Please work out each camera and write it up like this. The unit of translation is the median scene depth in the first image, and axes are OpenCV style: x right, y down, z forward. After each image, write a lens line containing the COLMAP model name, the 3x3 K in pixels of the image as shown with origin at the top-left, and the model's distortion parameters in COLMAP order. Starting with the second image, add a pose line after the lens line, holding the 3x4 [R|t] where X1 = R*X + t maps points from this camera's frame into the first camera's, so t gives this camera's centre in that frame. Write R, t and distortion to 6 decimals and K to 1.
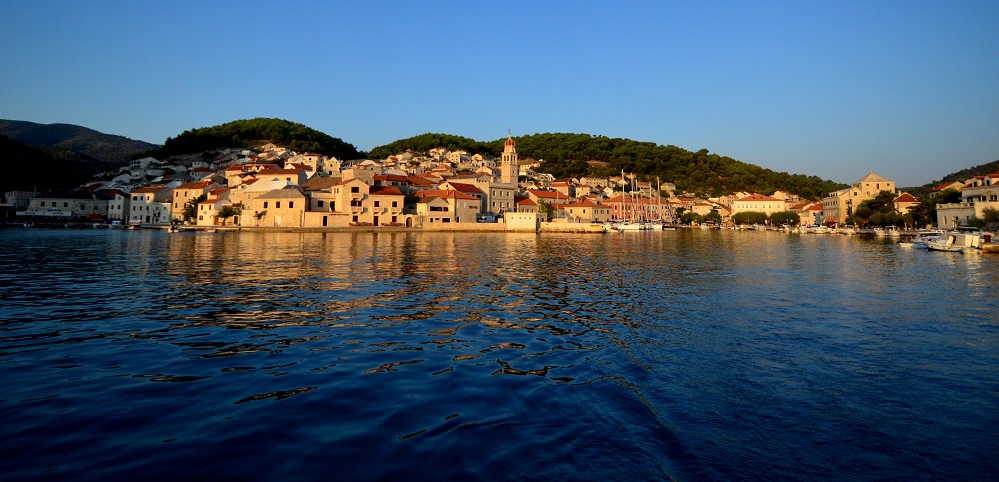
lens RADIAL K [[520.1, 0, 495.4], [0, 520.1, 153.2], [0, 0, 1]] dist [0.026313, -0.003073]
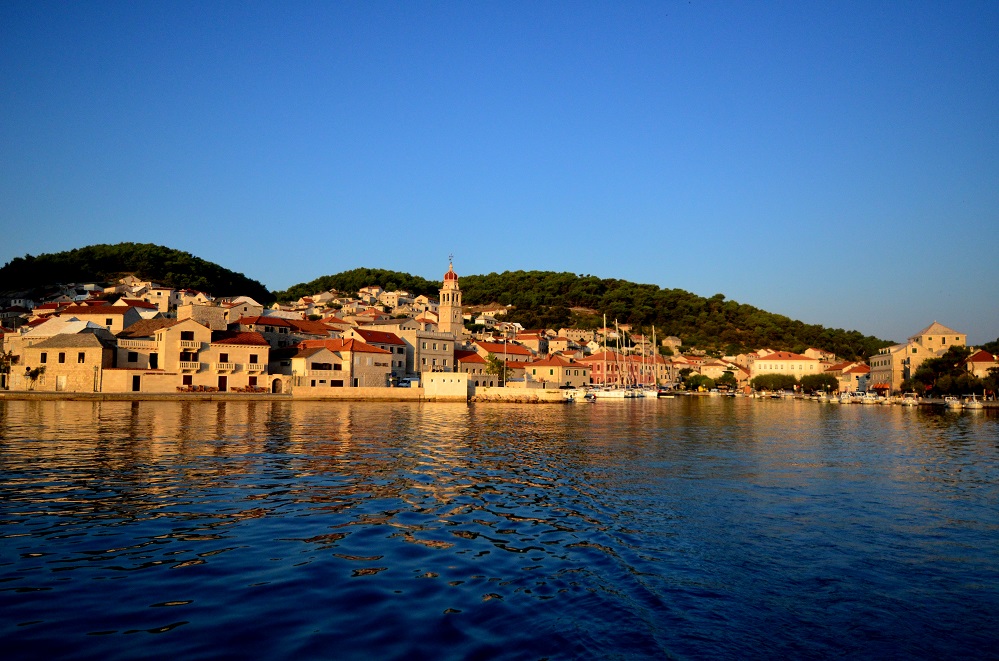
lens RADIAL K [[662.3, 0, 497.2], [0, 662.3, 333.6], [0, 0, 1]] dist [0.028895, -0.021307]
pose [[0.998338, 0.010345, 0.056697, 0.037969], [-0.013305, 0.998554, 0.052085, 0.010240], [-0.056076, -0.052752, 0.997032, 0.081479]]
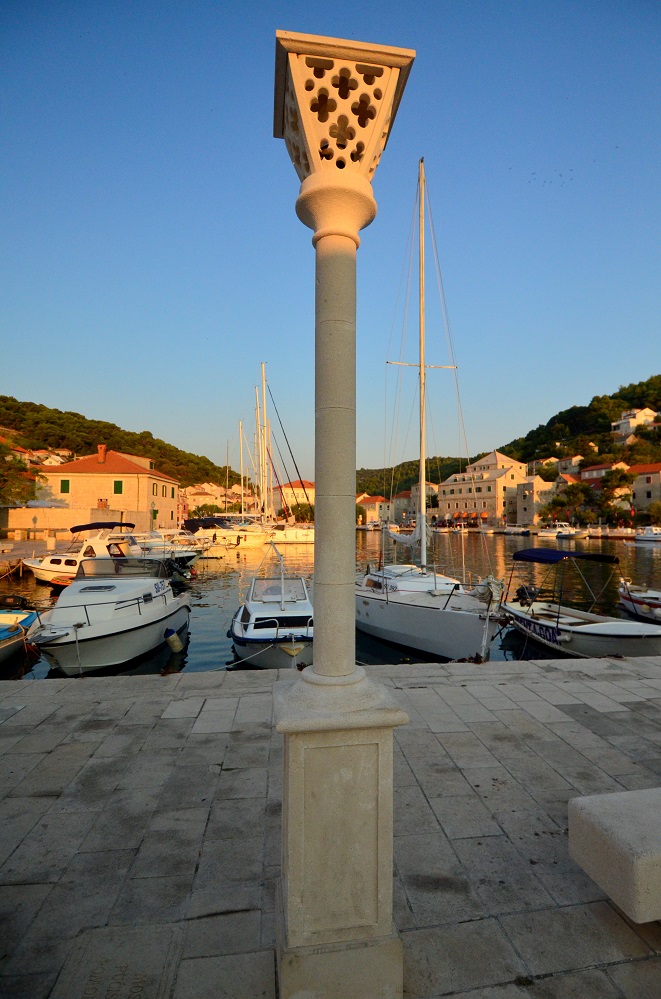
lens RADIAL K [[516.1, 0, 355.7], [0, 516.1, 502.7], [0, 0, 1]] dist [-0.000145, -0.000523]
pose [[0.664090, 0.019063, 0.747409, 0.030607], [-0.093105, 0.994002, 0.057373, 0.079172], [-0.741833, -0.107689, 0.661882, 0.607377]]
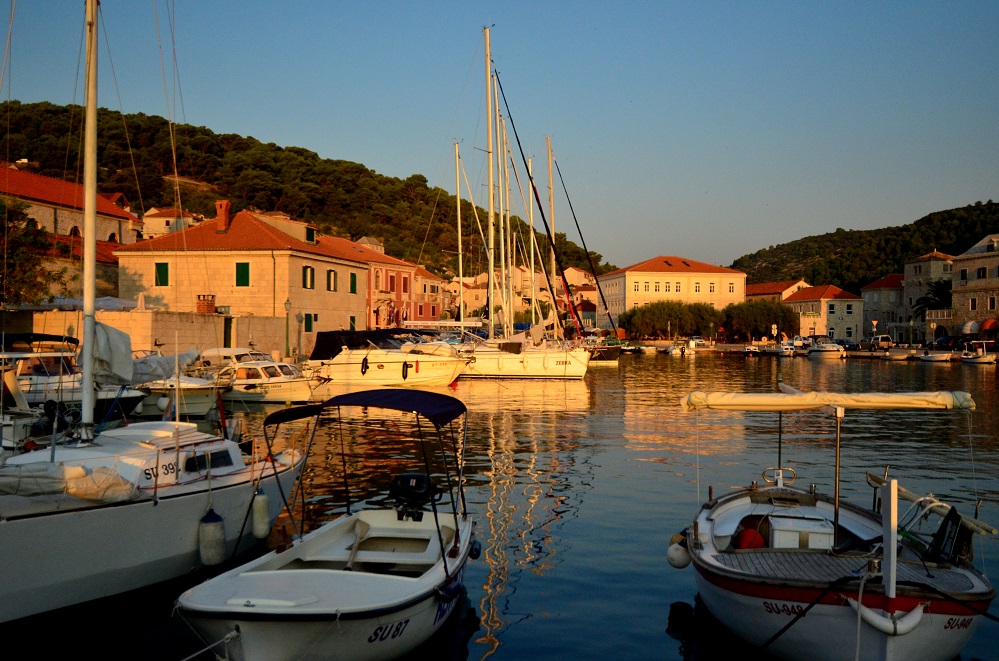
lens RADIAL K [[991.8, 0, 497.5], [0, 991.8, 336.9], [0, 0, 1]] dist [0.035317, 0.000000]
pose [[0.867036, -0.004911, 0.498221, 0.068829], [-0.062170, 0.991070, 0.117962, 0.077127], [-0.494351, -0.133252, 0.858988, 0.586728]]
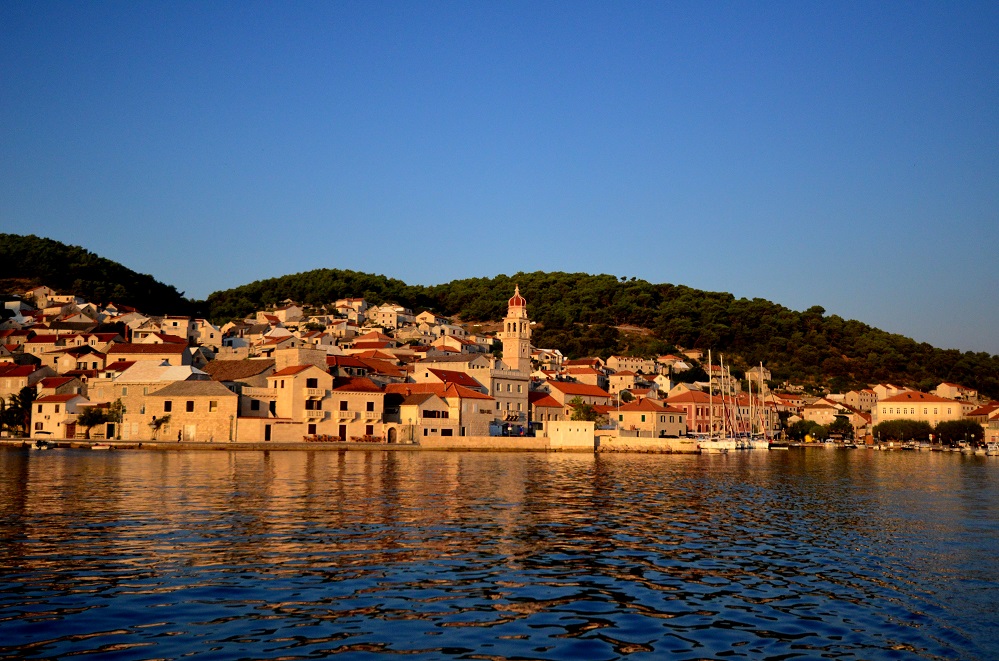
lens RADIAL K [[991.8, 0, 502.4], [0, 991.8, 330.5], [0, 0, 1]] dist [0.035317, 0.000000]
pose [[0.996423, 0.014561, 0.083246, -0.077399], [-0.016846, 0.999498, 0.026818, -0.015490], [-0.082813, -0.028124, 0.996168, -0.109668]]
